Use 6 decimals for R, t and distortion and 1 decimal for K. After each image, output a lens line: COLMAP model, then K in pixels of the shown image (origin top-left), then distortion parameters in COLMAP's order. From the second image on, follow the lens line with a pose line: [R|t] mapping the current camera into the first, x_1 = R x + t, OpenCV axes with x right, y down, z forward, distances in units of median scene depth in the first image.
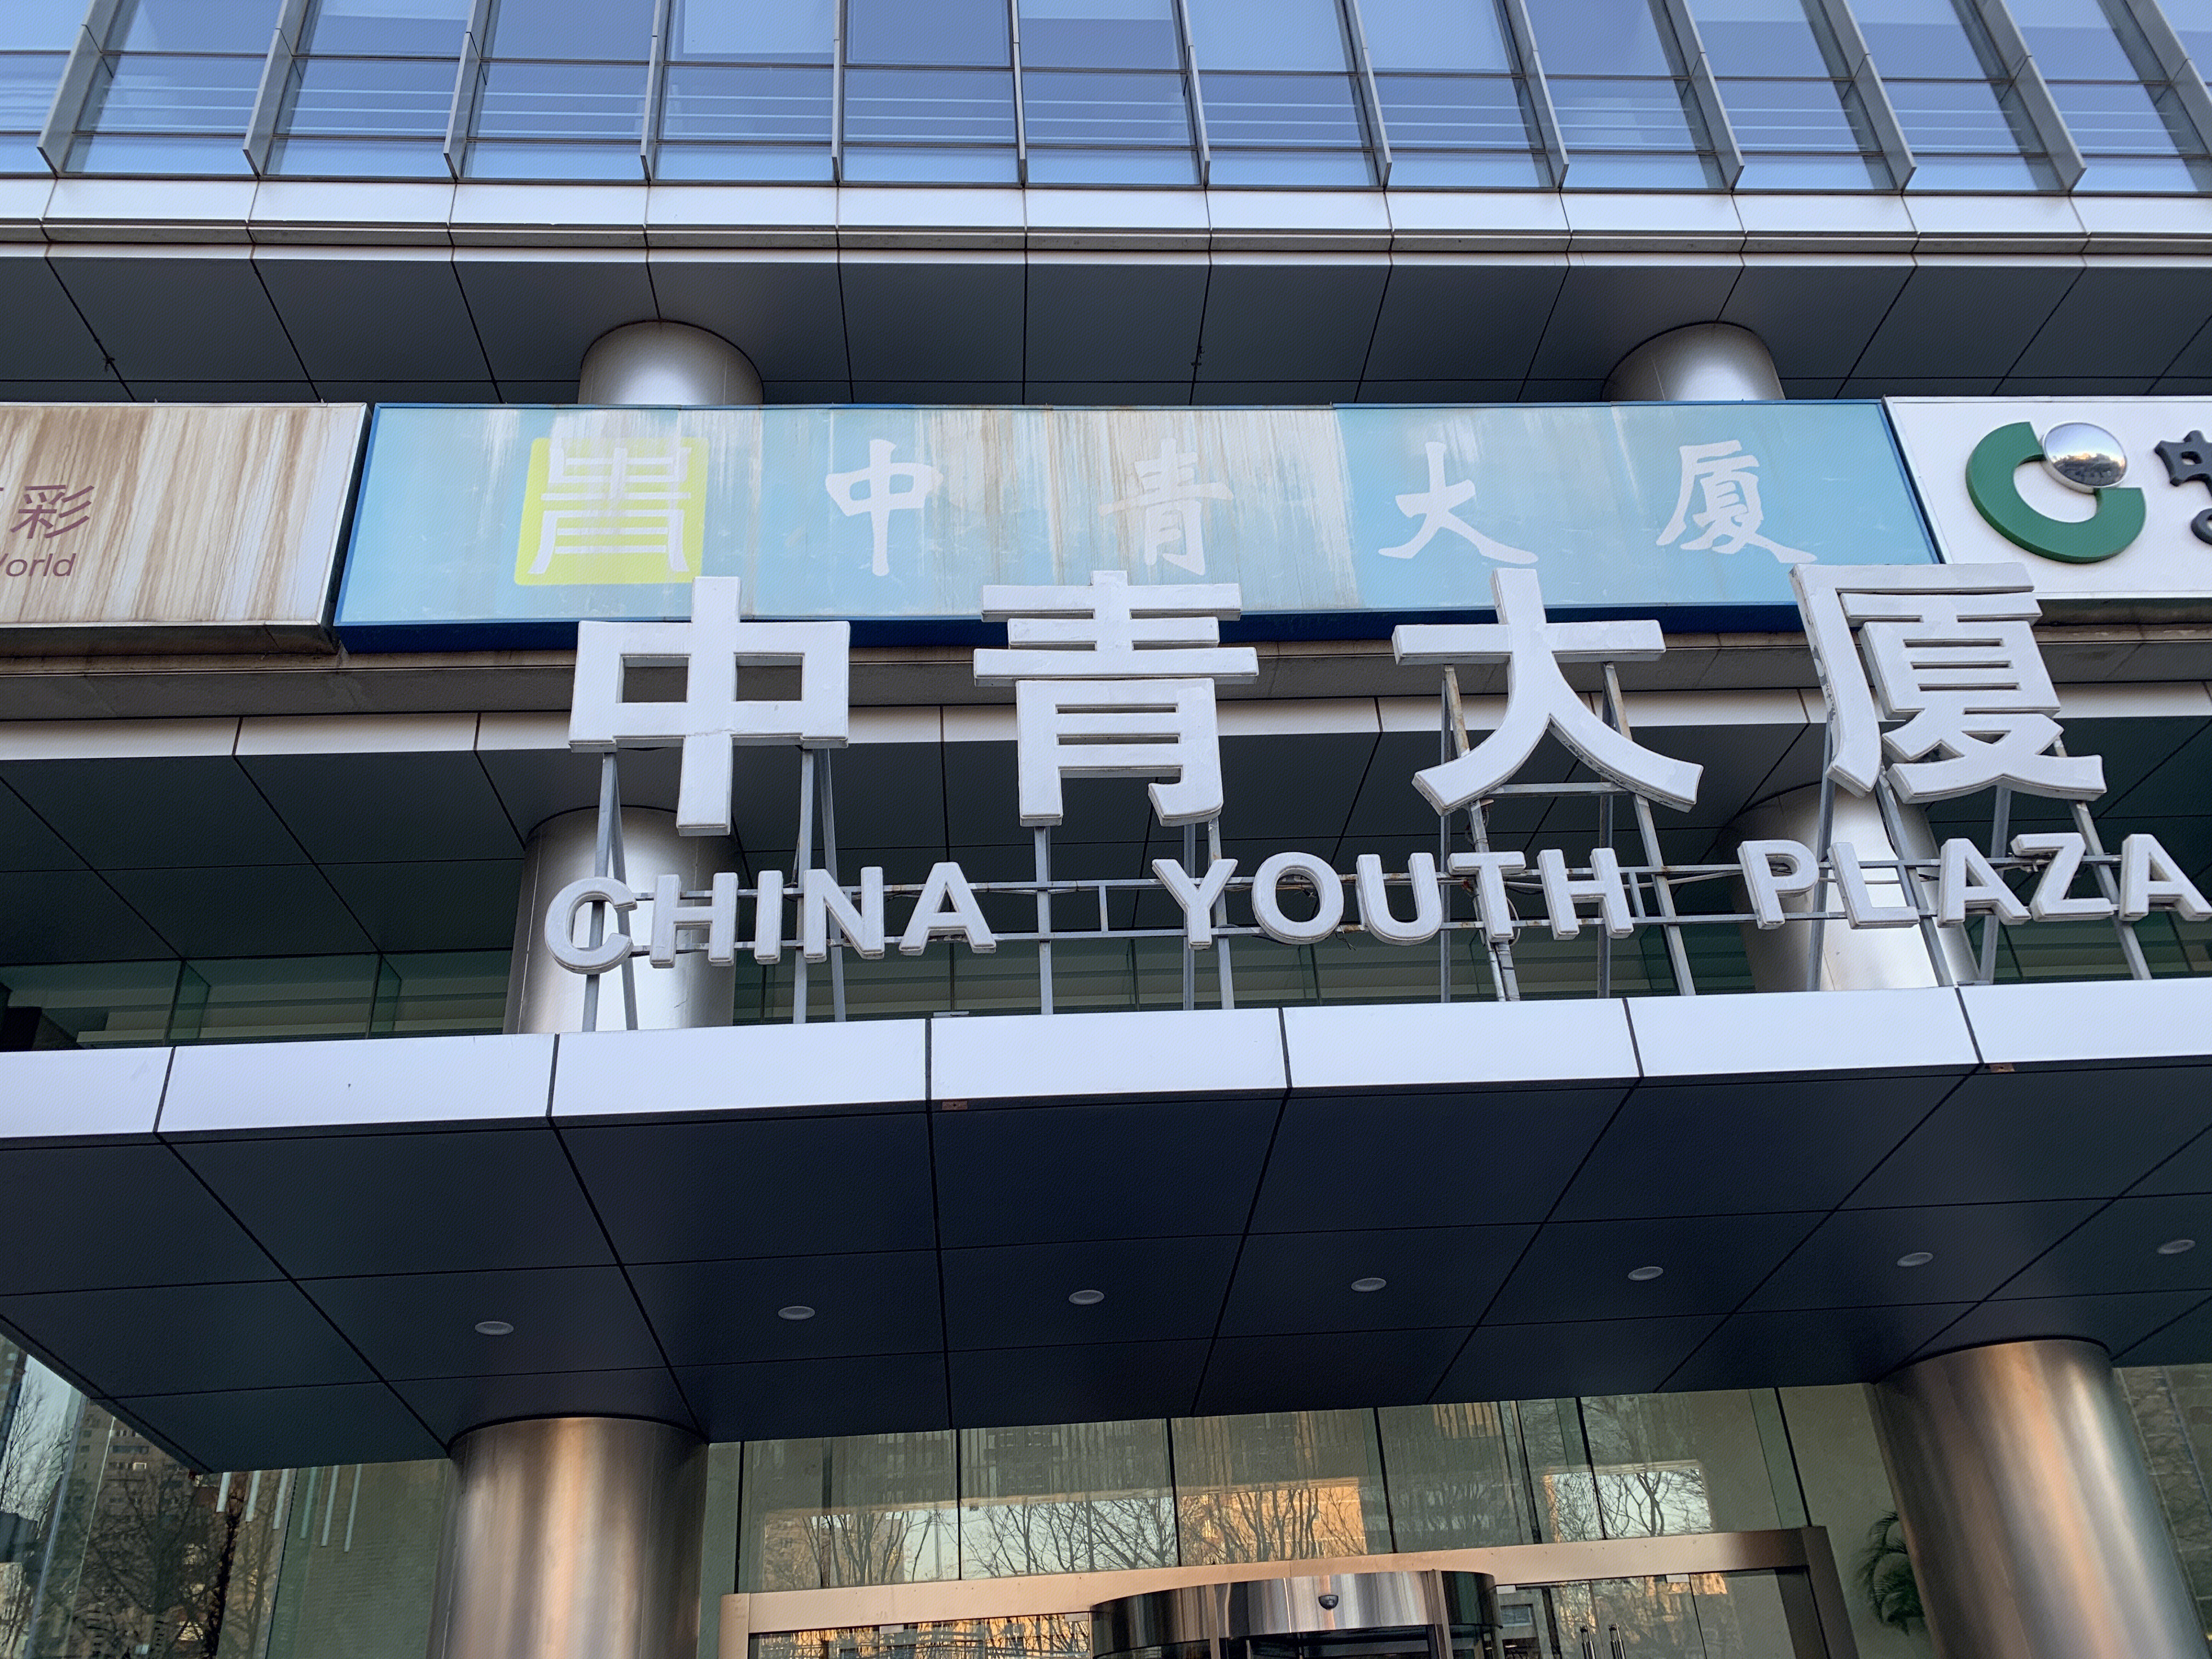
lens RADIAL K [[1687.4, 0, 1096.5], [0, 1687.4, 831.1], [0, 0, 1]] dist [0.014728, -0.007537]
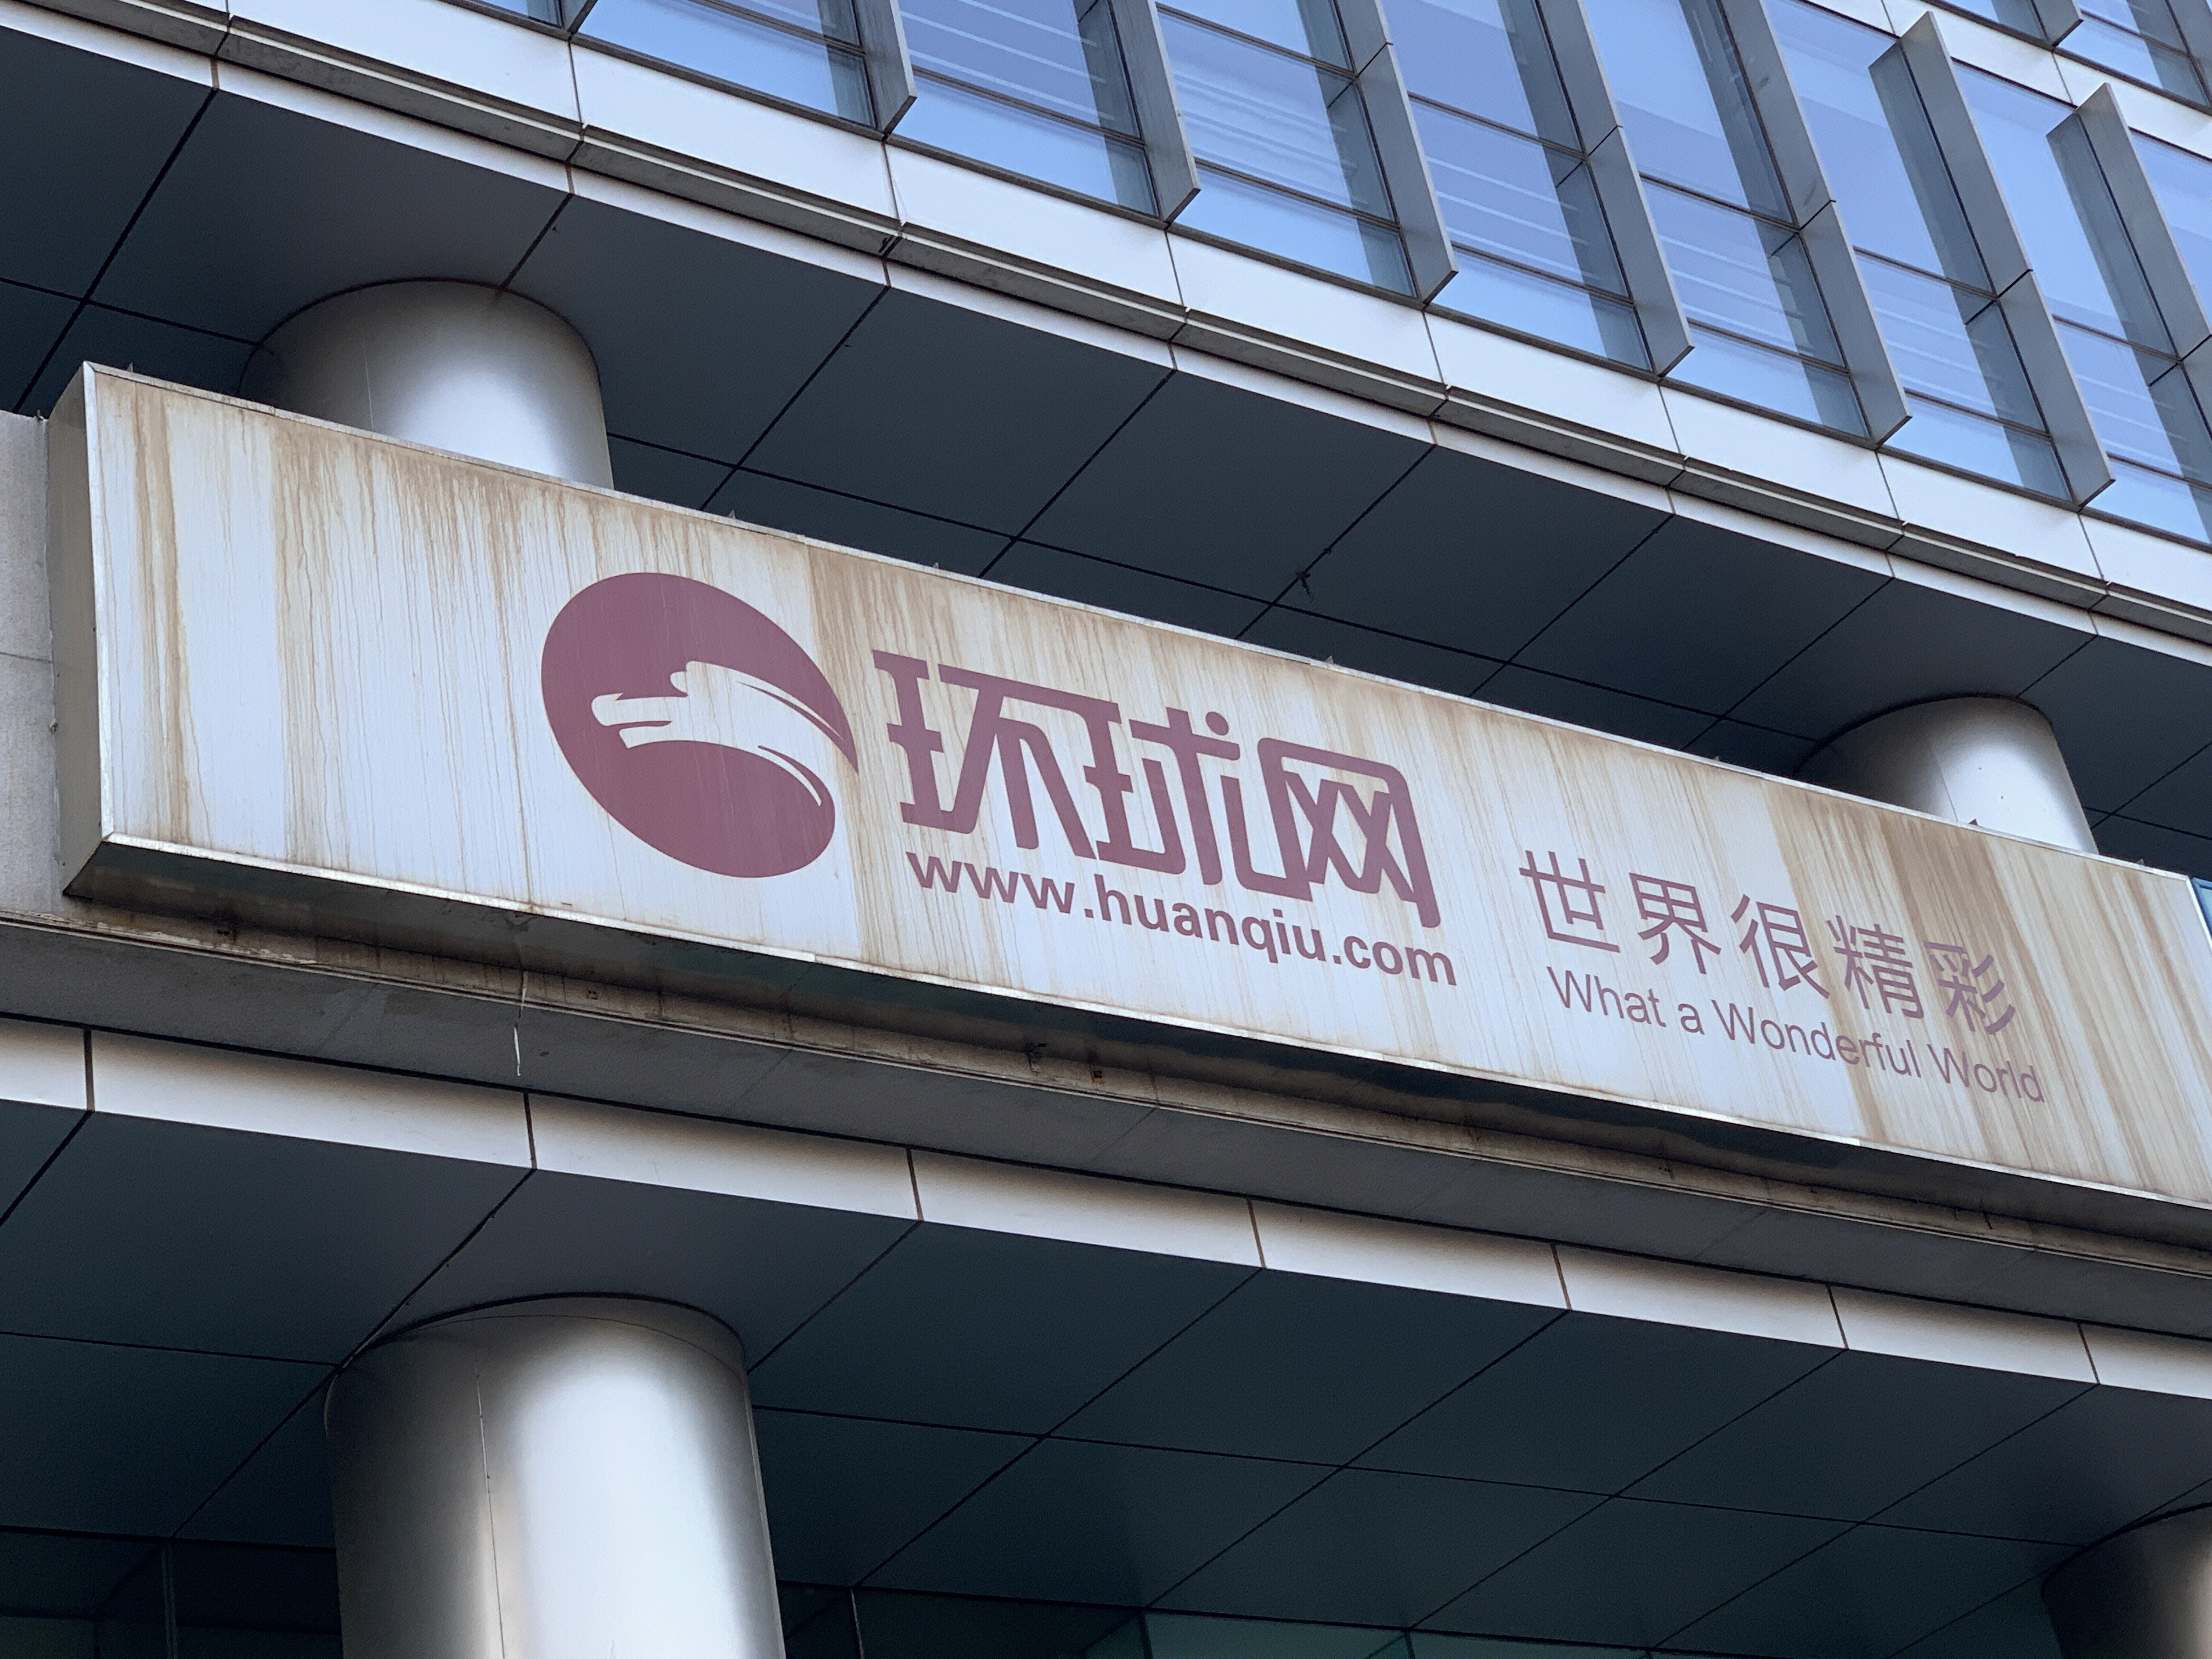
lens RADIAL K [[3820.5, 0, 1036.0], [0, 3820.5, 905.5], [0, 0, 1]] dist [0.083247, 0.000000]
pose [[0.875264, 0.181253, 0.448397, -0.341617], [-0.130014, 0.981171, -0.142827, 0.008378], [-0.465842, 0.066714, 0.882349, -0.030565]]
